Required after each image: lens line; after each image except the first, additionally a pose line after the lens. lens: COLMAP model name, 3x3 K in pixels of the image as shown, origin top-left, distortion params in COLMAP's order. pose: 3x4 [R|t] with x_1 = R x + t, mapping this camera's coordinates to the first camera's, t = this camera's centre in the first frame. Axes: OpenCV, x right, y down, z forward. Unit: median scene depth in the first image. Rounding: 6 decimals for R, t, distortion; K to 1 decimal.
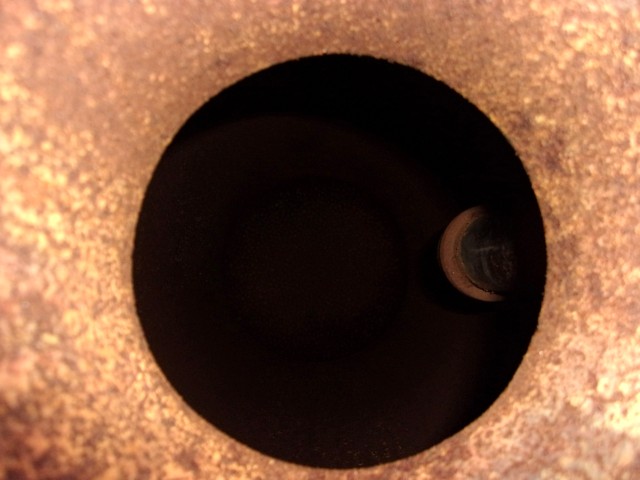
lens RADIAL K [[512.7, 0, 321.1], [0, 512.7, 239.3], [0, 0, 1]] dist [-0.007320, 0.041379]
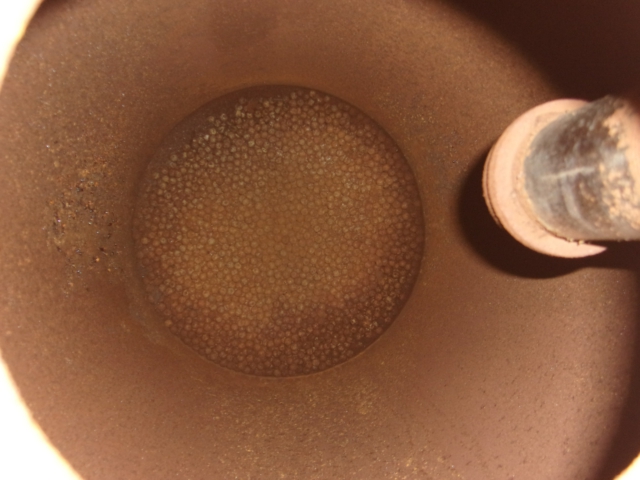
lens RADIAL K [[767.3, 0, 319.2], [0, 767.3, 240.4], [0, 0, 1]] dist [-0.048722, 0.000000]
pose [[0.992692, -0.107261, 0.055290, -0.021434], [0.102736, 0.991563, 0.079043, -0.002846], [-0.063301, -0.072785, 0.995337, 0.075421]]
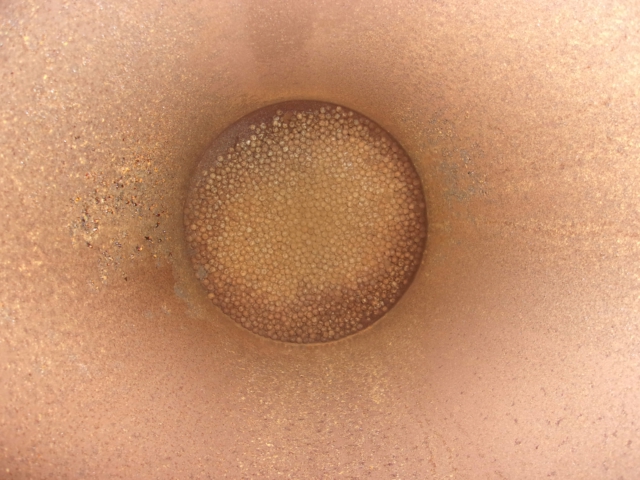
lens RADIAL K [[512.7, 0, 319.4], [0, 512.7, 239.6], [0, 0, 1]] dist [-0.007320, 0.041379]
pose [[0.997394, -0.066104, 0.028909, -0.020209], [0.062153, 0.990703, 0.121011, -0.014803], [-0.036639, -0.118899, 0.992230, 0.334625]]
